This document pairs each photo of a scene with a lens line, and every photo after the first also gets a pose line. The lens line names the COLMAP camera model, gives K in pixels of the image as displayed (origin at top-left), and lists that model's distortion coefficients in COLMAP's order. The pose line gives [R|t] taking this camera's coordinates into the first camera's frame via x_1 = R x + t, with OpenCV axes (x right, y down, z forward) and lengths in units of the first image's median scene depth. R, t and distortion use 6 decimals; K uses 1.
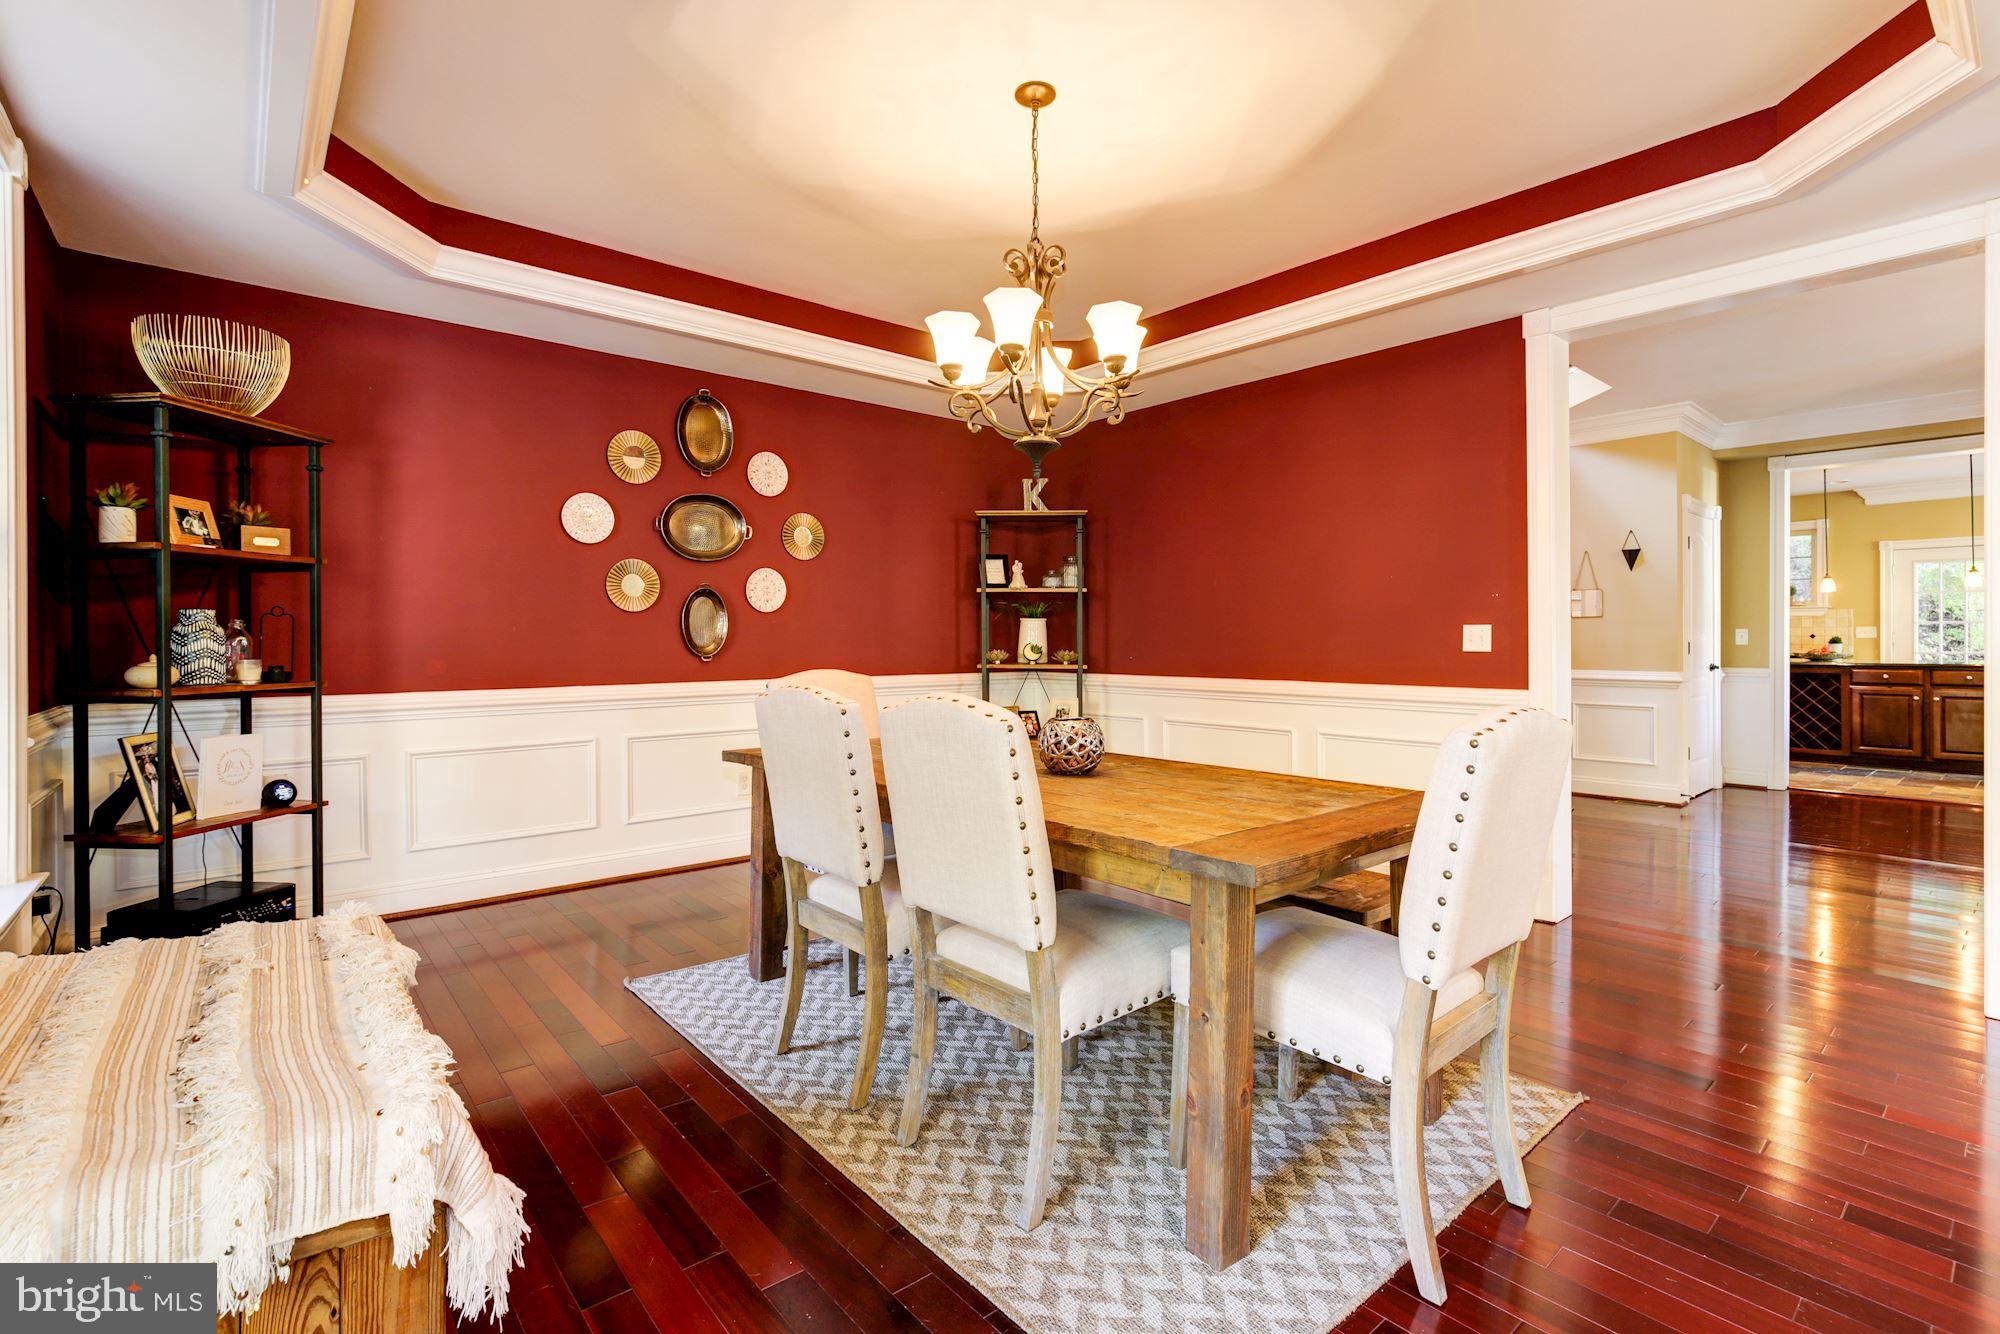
lens RADIAL K [[925.0, 0, 1003.4], [0, 925.0, 637.6], [0, 0, 1]] dist [-0.010117, 0.000511]
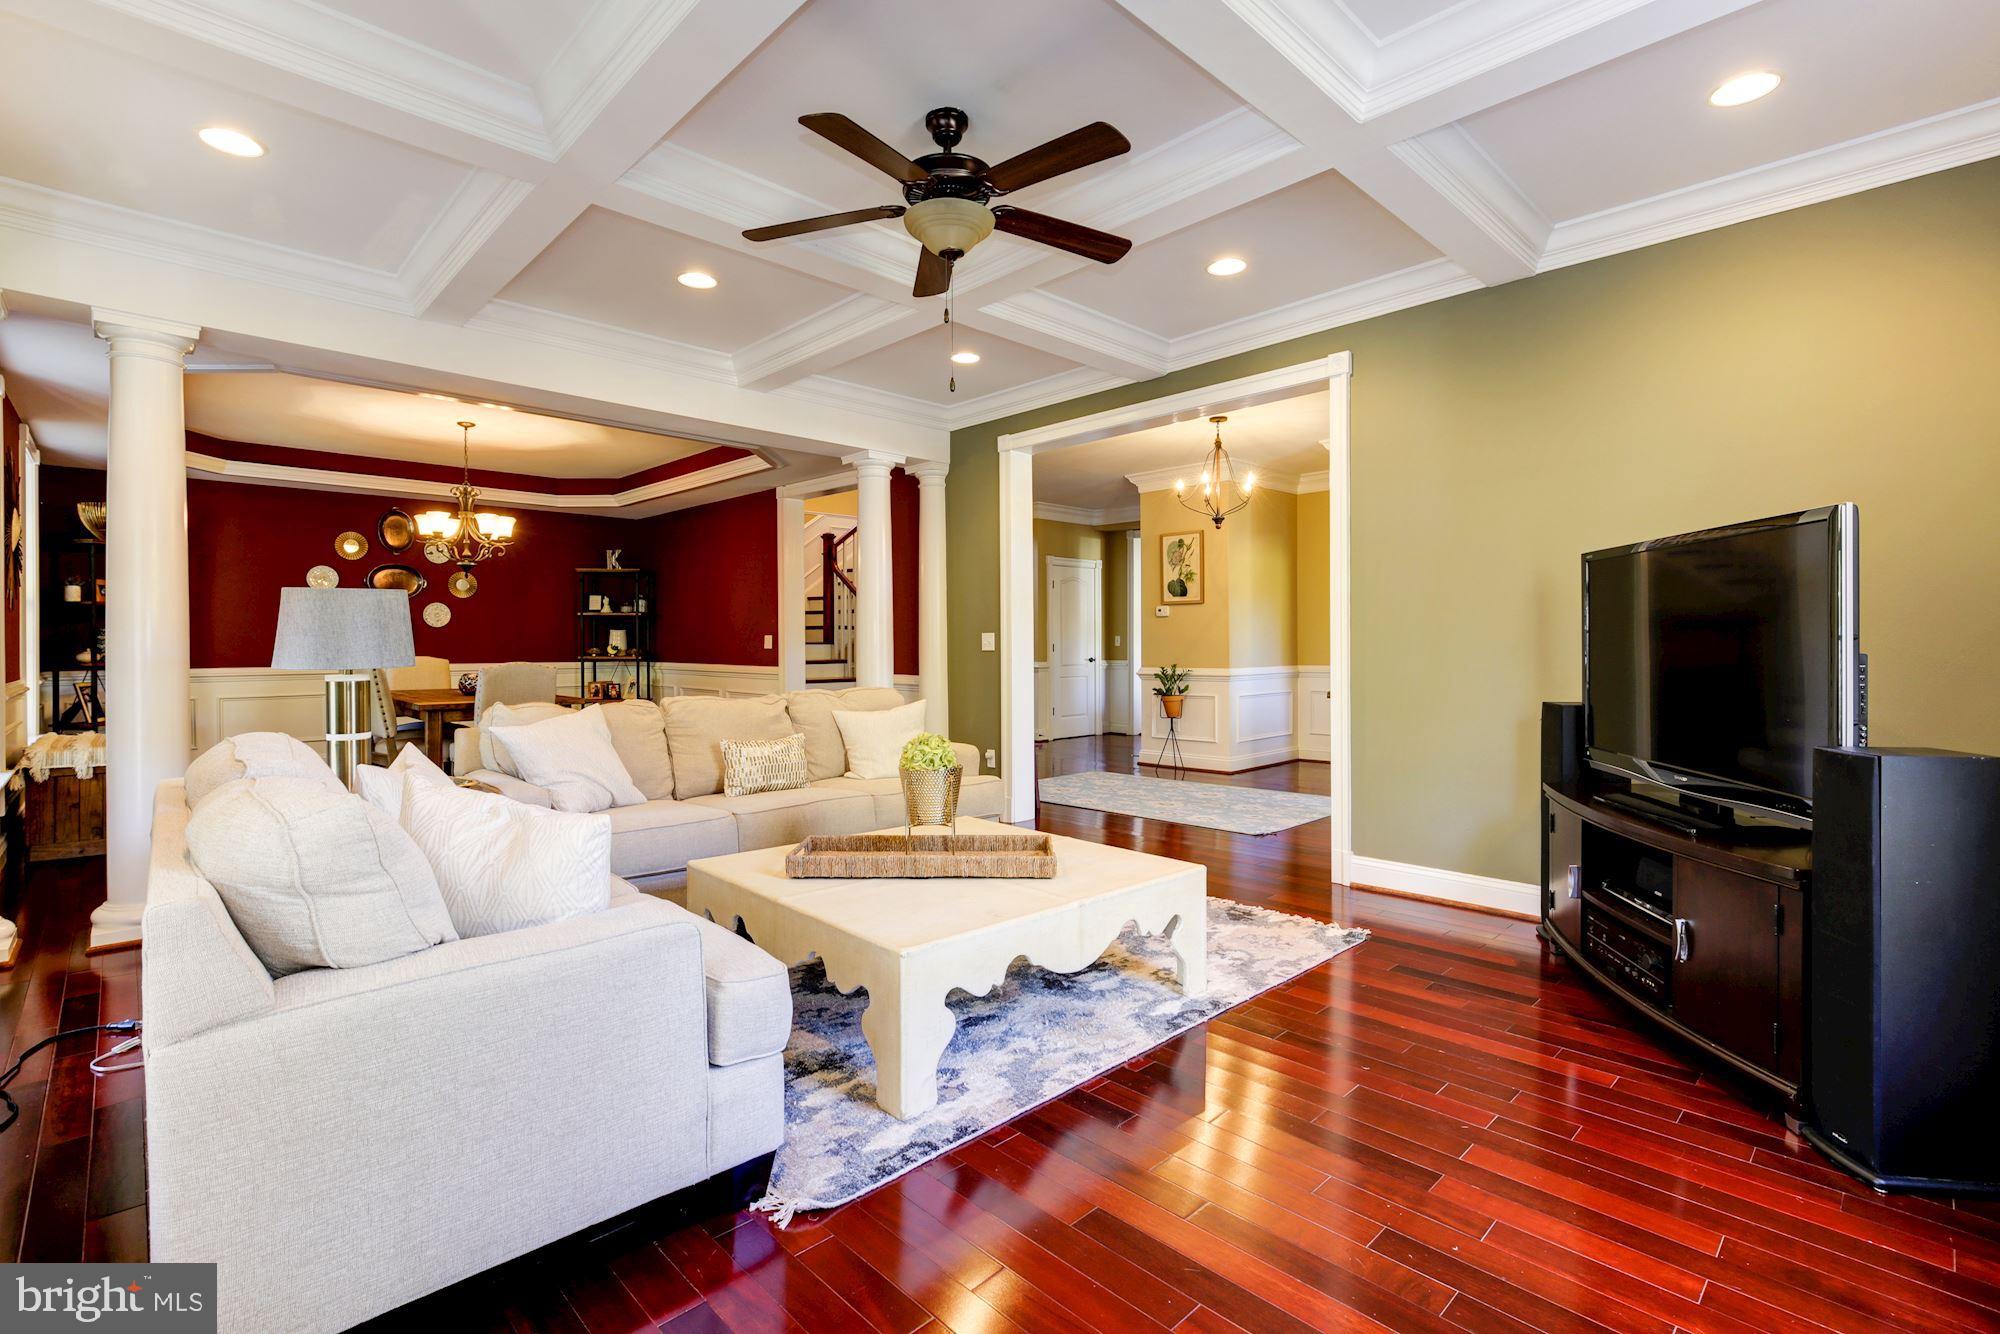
lens RADIAL K [[914.5, 0, 983.2], [0, 914.5, 641.7], [0, 0, 1]] dist [0.002050, 0.000382]
pose [[0.998495, 0.001617, 0.054822, 0.674762], [-0.001697, 0.999998, 0.001415, -0.003134], [-0.054820, -0.001505, 0.998495, -0.806391]]
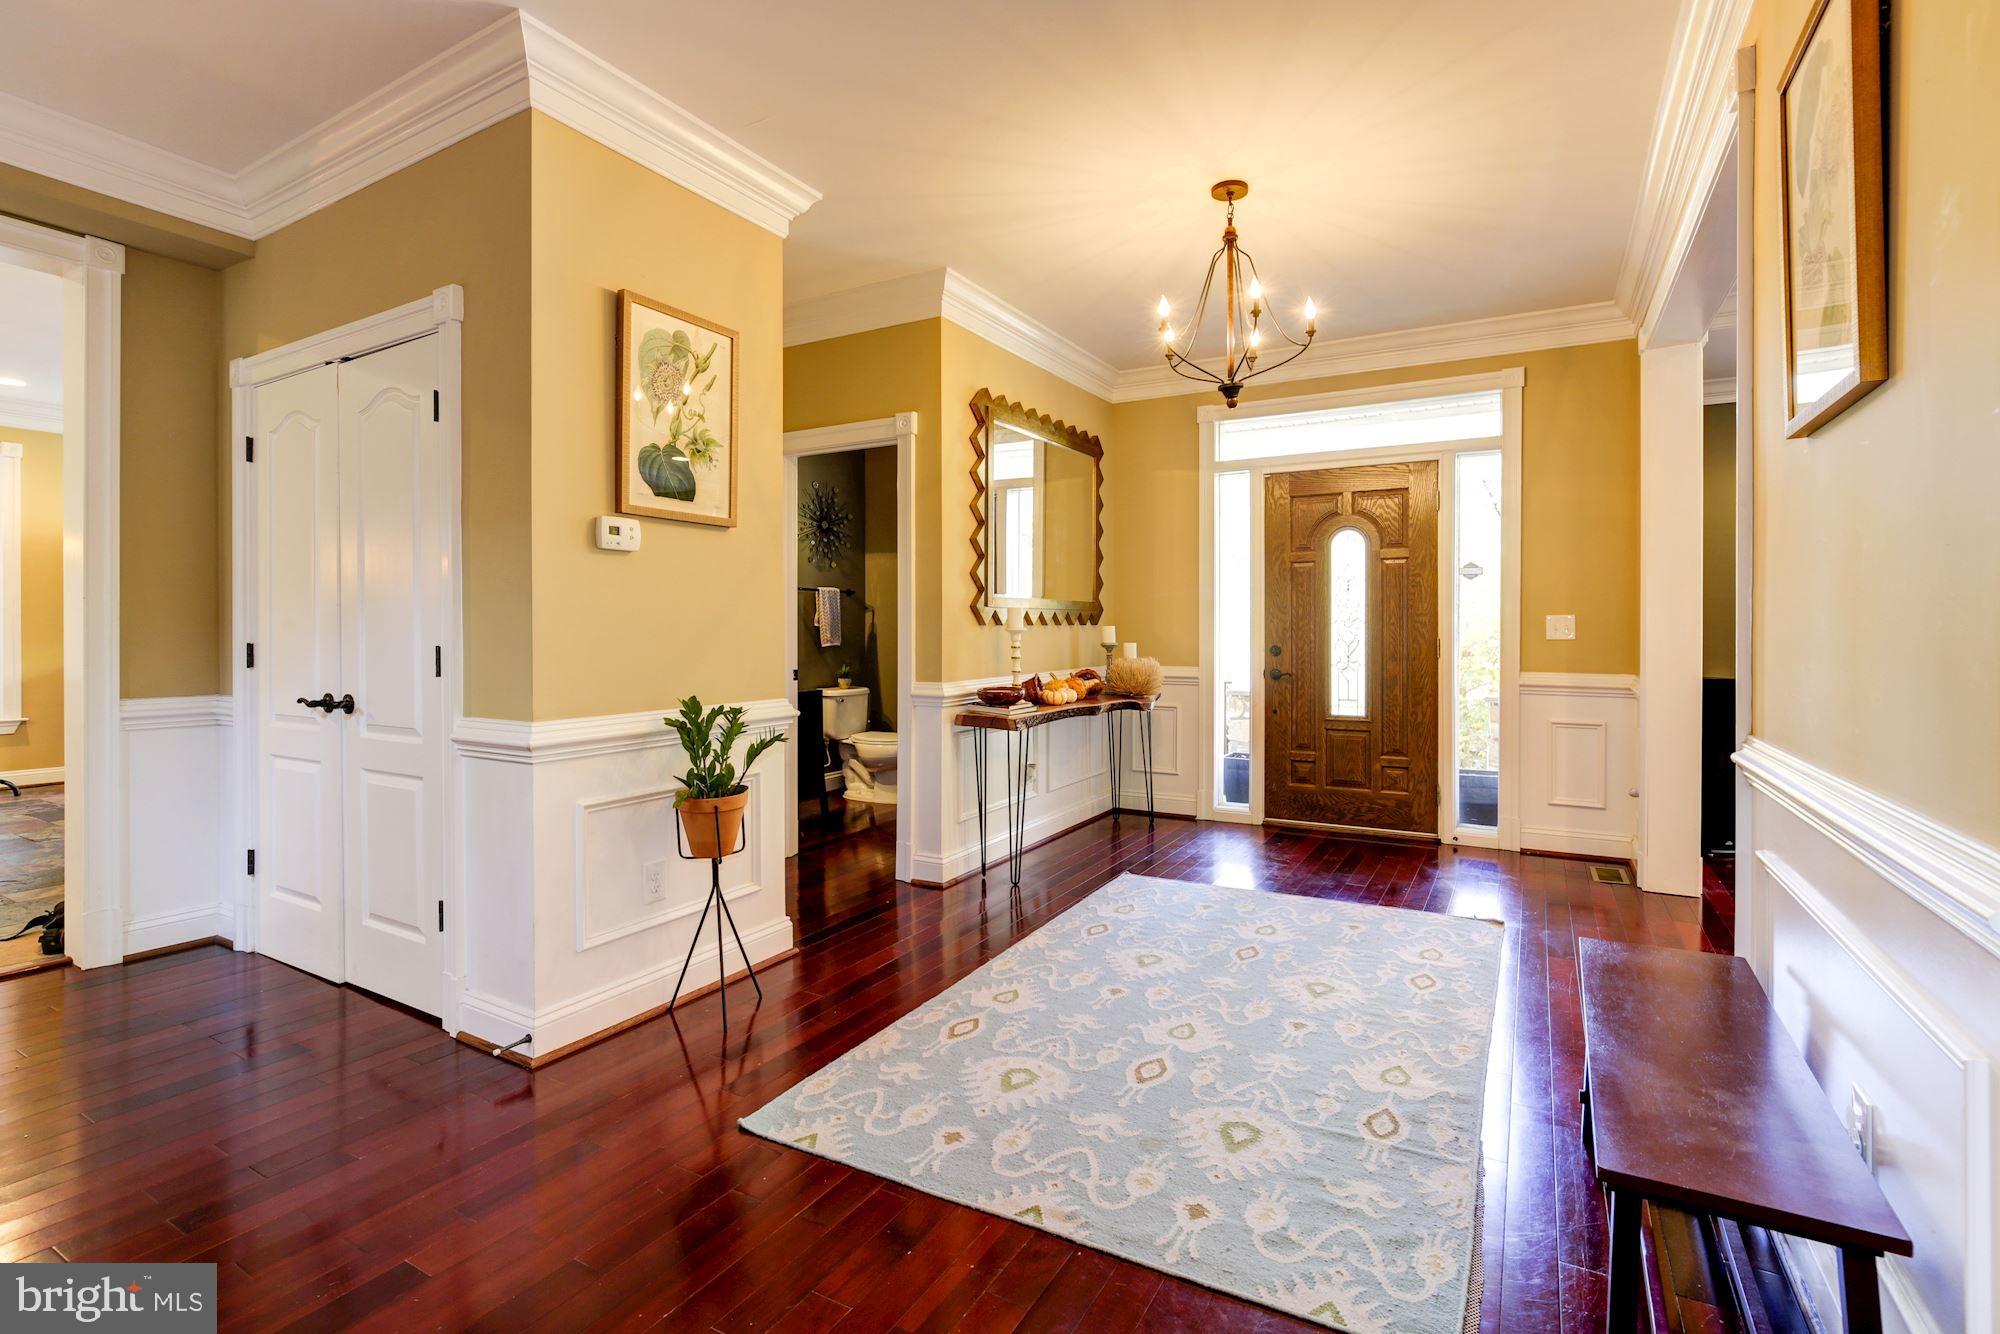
lens RADIAL K [[914.5, 0, 983.2], [0, 914.5, 641.7], [0, 0, 1]] dist [0.002050, 0.000382]
pose [[-0.325047, -0.000362, 0.945698, 0.526120], [-0.002128, 0.999998, -0.000349, 0.004804], [-0.945696, -0.002126, -0.325047, 0.792463]]
